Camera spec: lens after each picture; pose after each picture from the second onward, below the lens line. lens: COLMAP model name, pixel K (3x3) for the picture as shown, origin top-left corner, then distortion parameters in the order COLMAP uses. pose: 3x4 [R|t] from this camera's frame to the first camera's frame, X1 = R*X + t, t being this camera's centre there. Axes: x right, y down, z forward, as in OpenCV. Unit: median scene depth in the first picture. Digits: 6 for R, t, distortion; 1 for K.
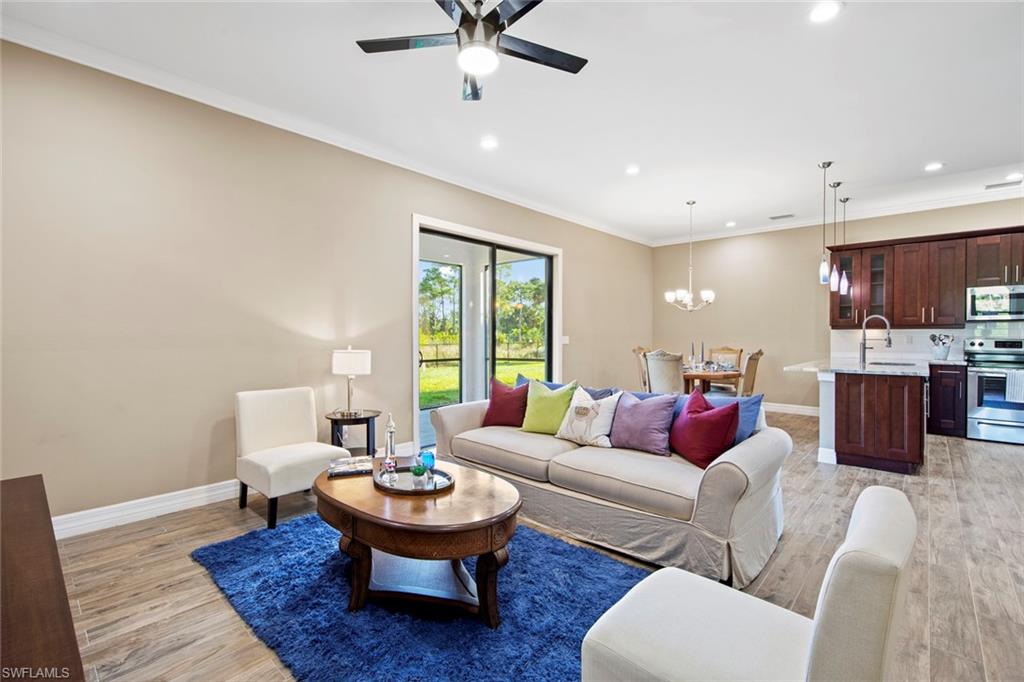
lens RADIAL K [[460.1, 0, 504.5], [0, 460.1, 339.8], [0, 0, 1]] dist [0.006252, -0.002950]
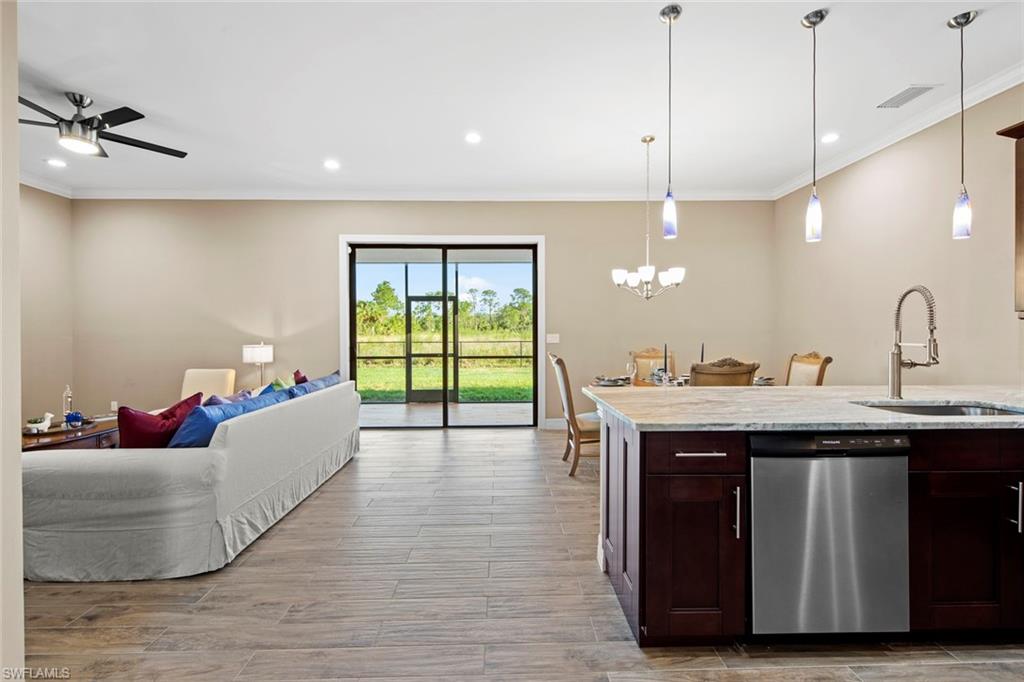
lens RADIAL K [[432.9, 0, 512.2], [0, 432.9, 334.8], [0, 0, 1]] dist [0.009513, -0.004500]
pose [[0.692885, 0.002442, -0.721044, 0.776747], [-0.001956, 0.999997, 0.001508, -0.008950], [0.721046, 0.000365, 0.692887, 0.432732]]
